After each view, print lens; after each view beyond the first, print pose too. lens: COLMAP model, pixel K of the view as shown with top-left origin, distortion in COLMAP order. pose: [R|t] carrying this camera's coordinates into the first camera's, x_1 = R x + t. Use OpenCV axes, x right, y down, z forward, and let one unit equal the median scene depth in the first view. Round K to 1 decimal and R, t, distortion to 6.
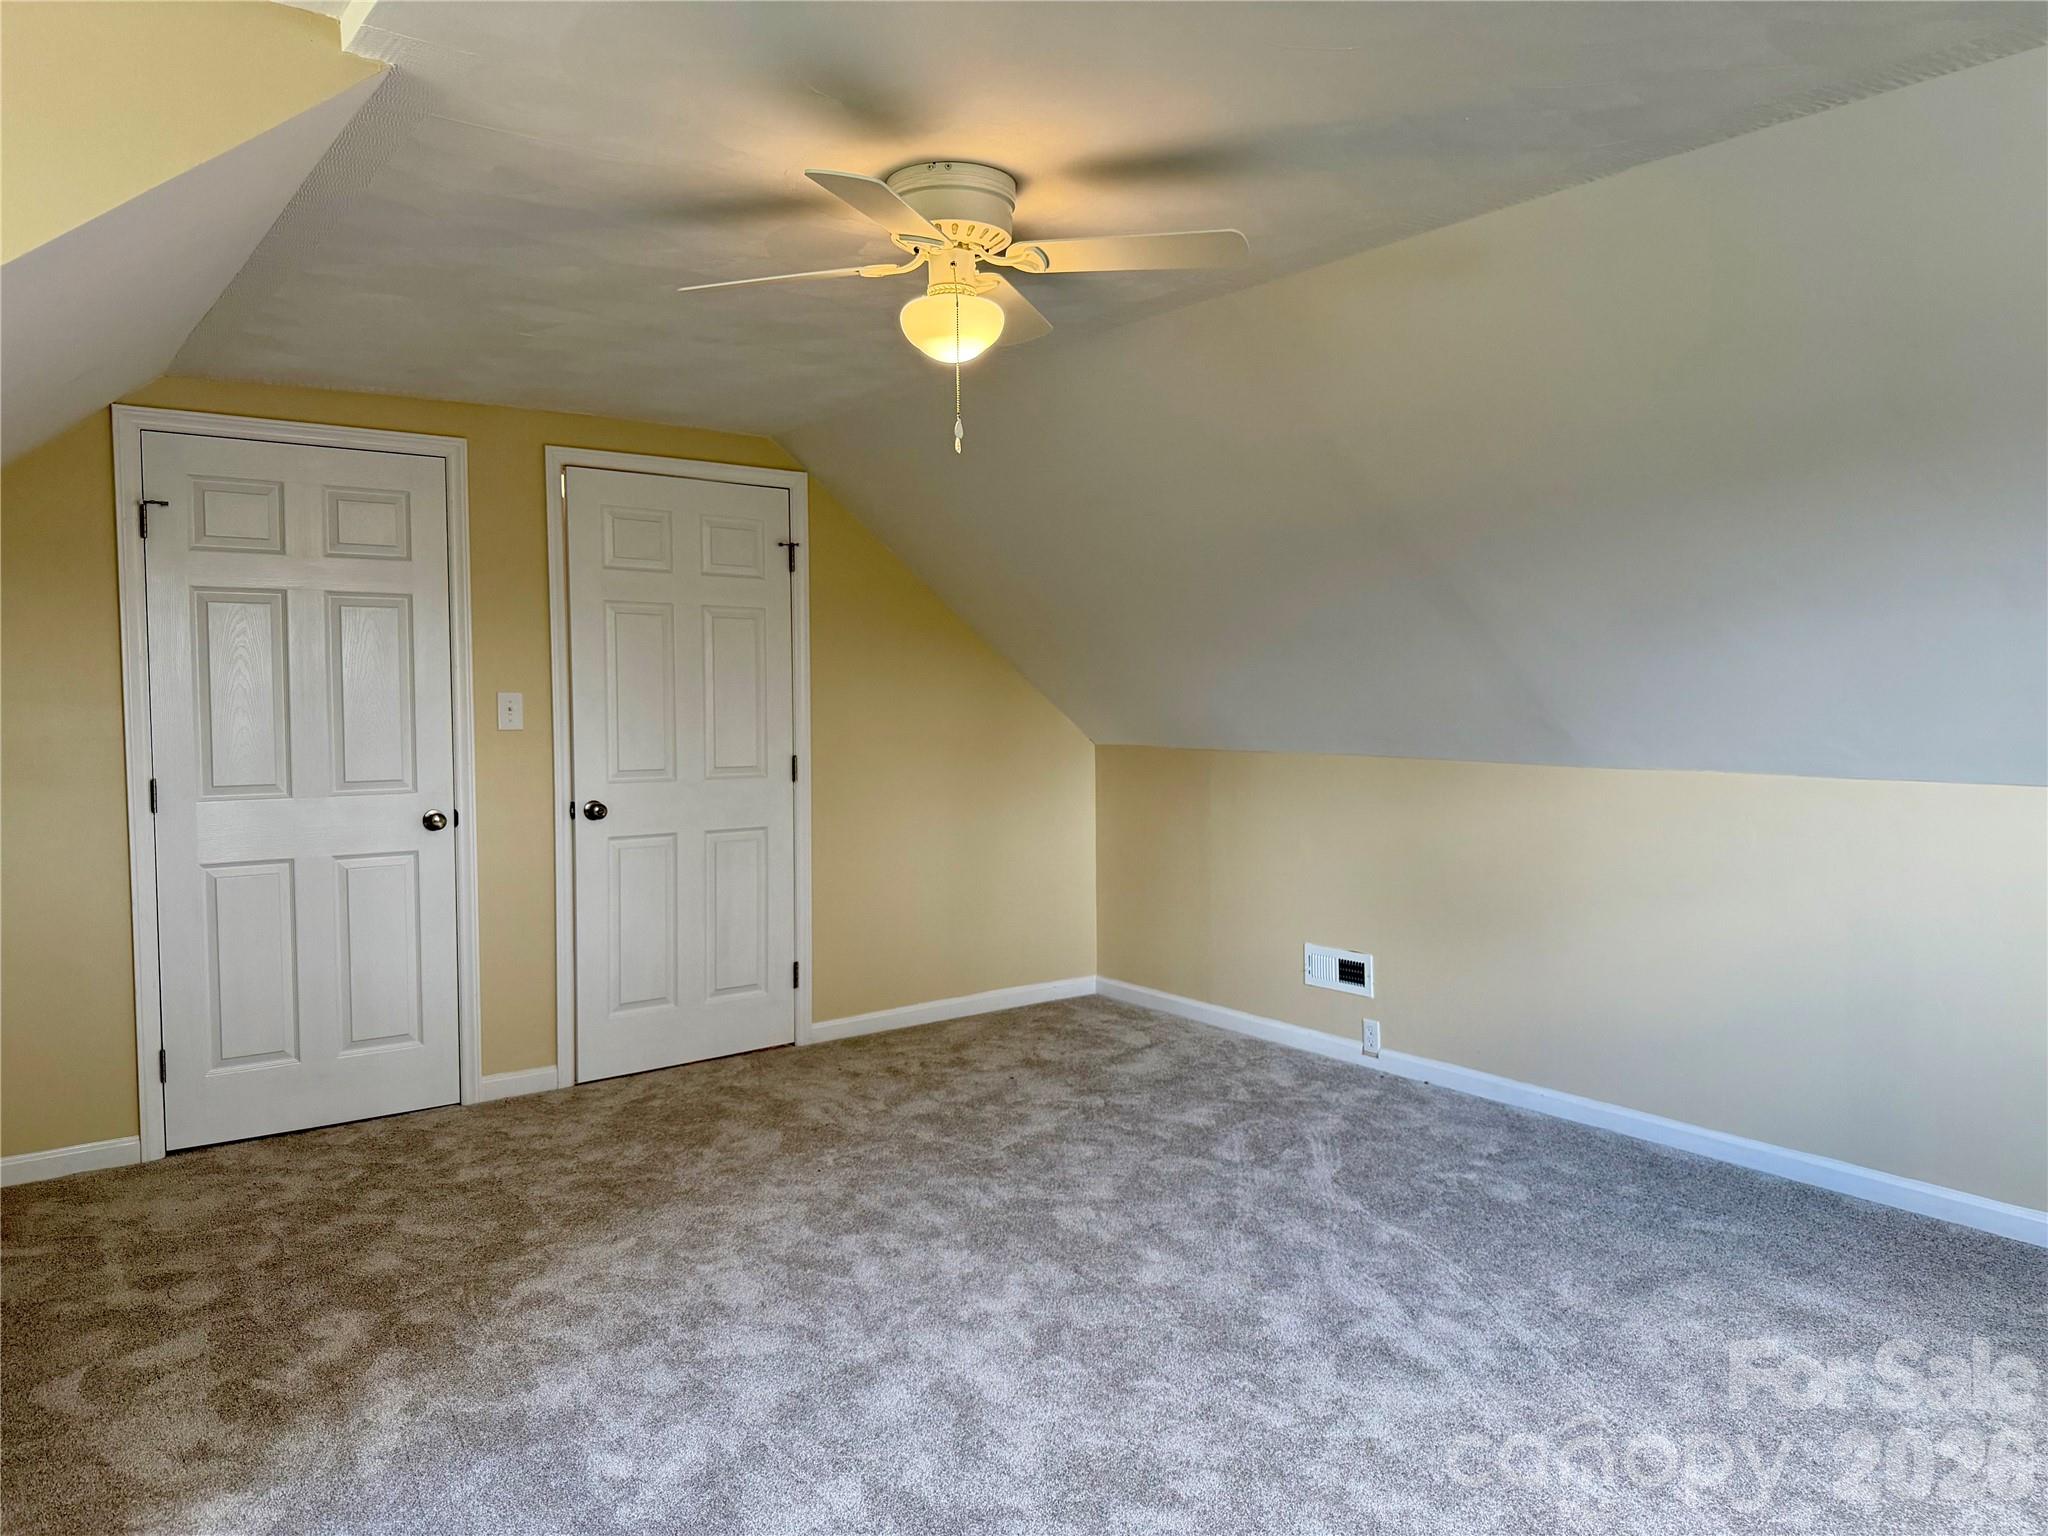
lens RADIAL K [[1413.0, 0, 1030.1], [0, 1413.0, 783.0], [0, 0, 1]] dist [0.073673, -0.093662]
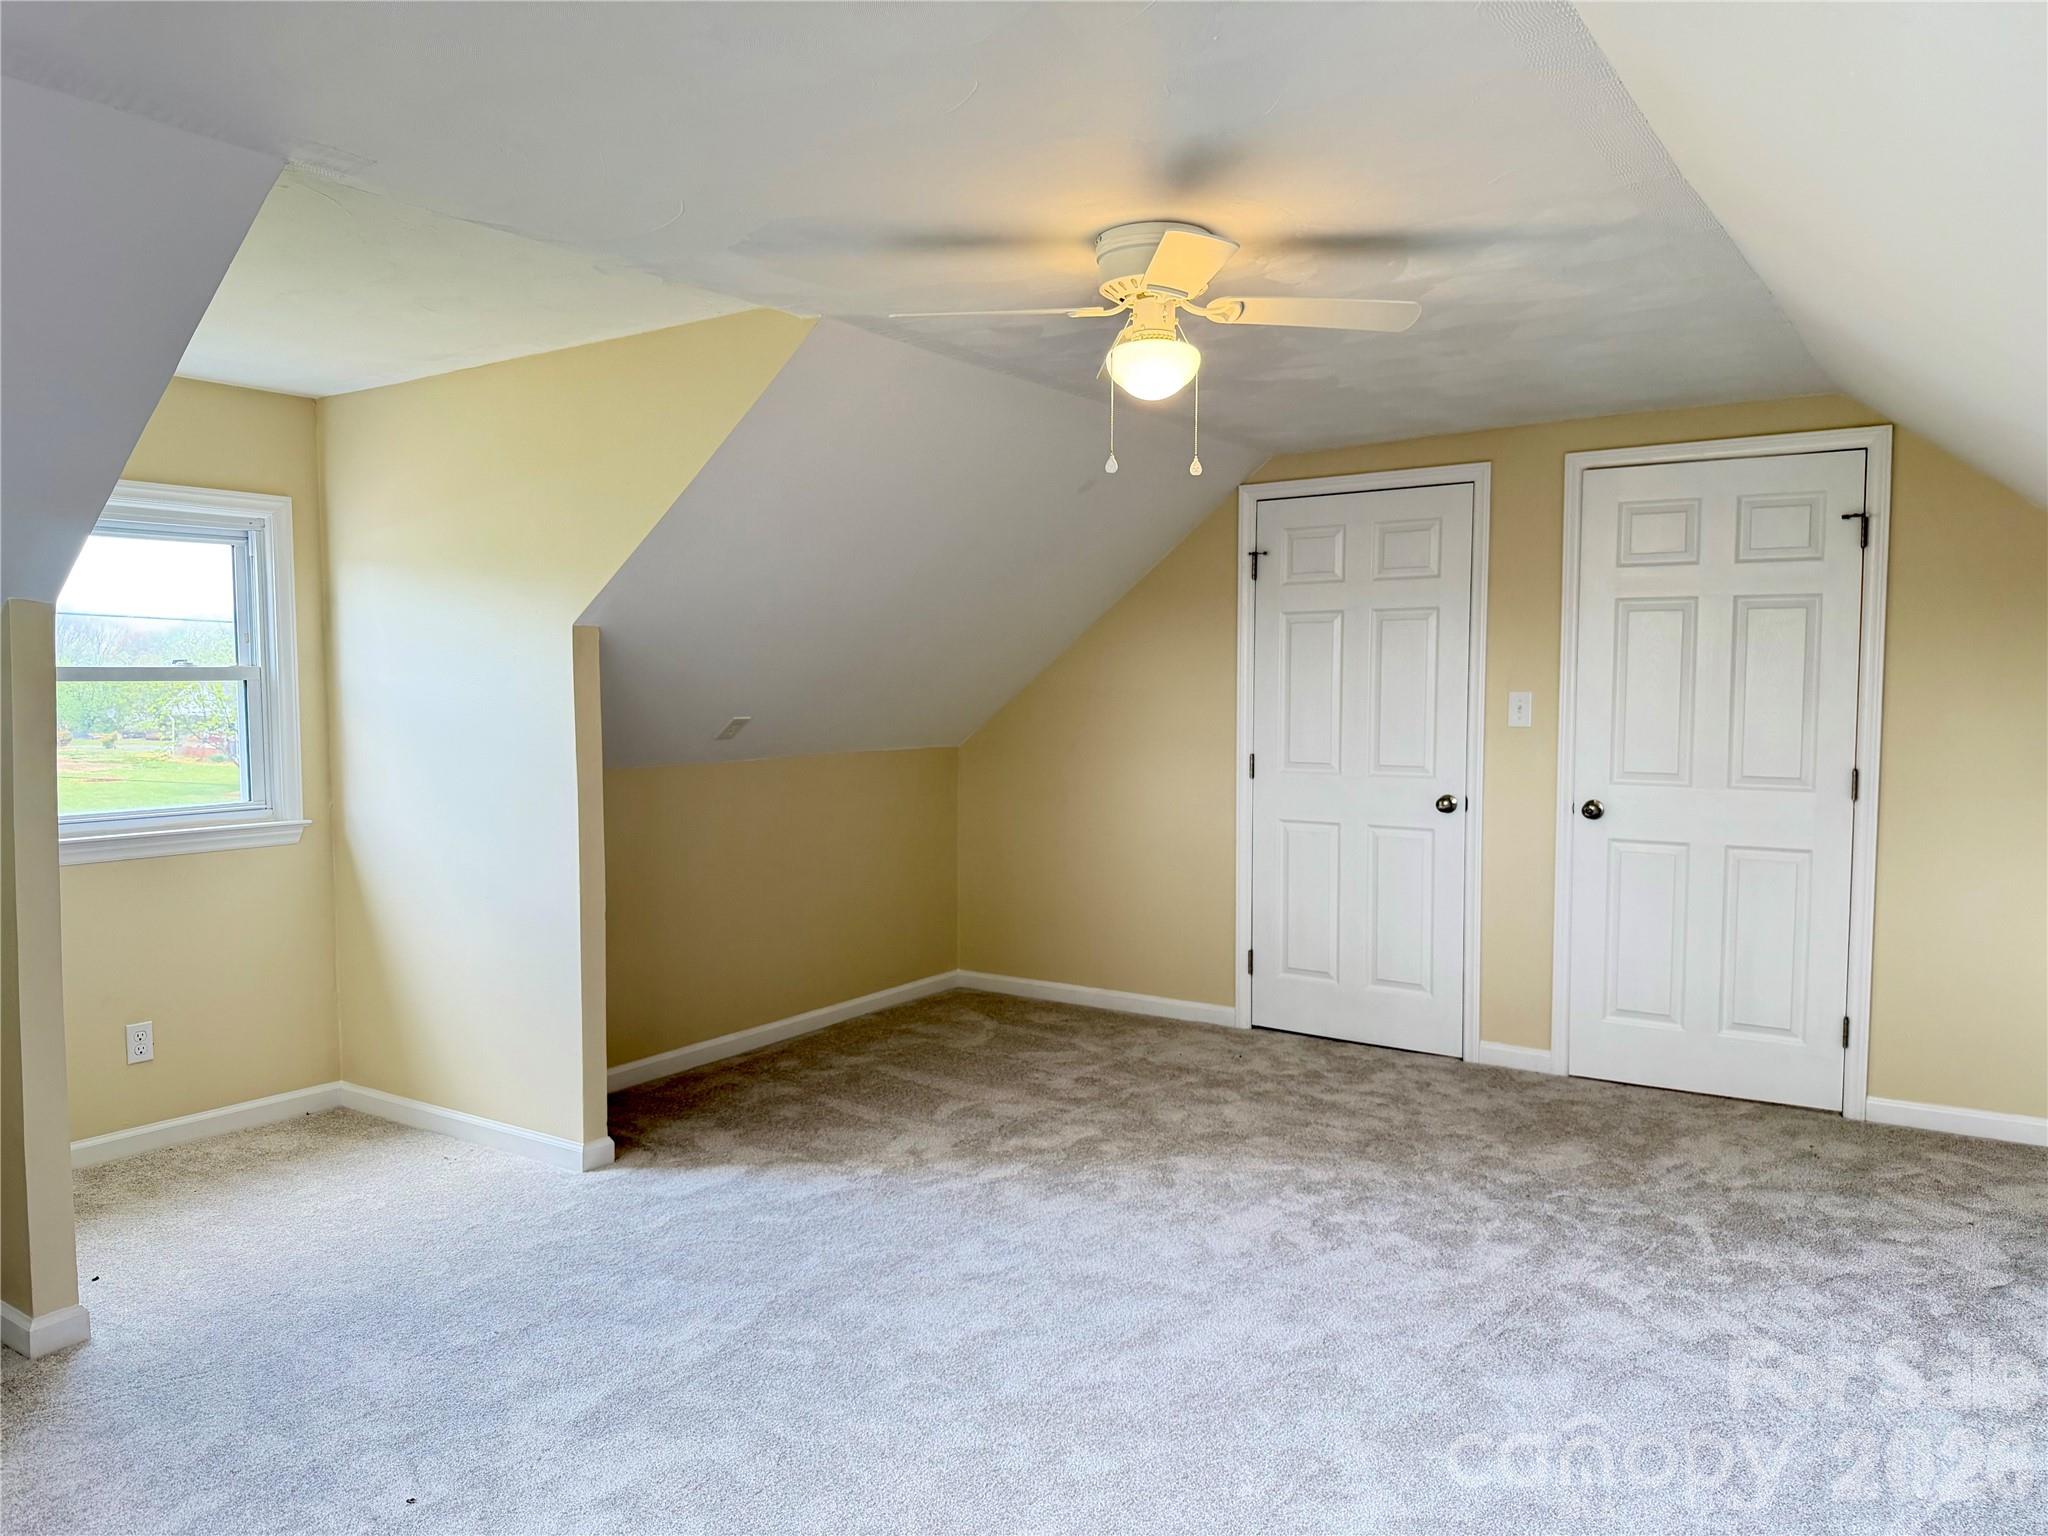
lens RADIAL K [[1413.0, 0, 1030.1], [0, 1413.0, 783.0], [0, 0, 1]] dist [0.073673, -0.093662]
pose [[0.335452, 0.067701, -0.939622, 0.579681], [-0.064725, 0.996714, 0.048707, -0.026190], [0.939831, 0.044478, 0.338731, 0.326351]]
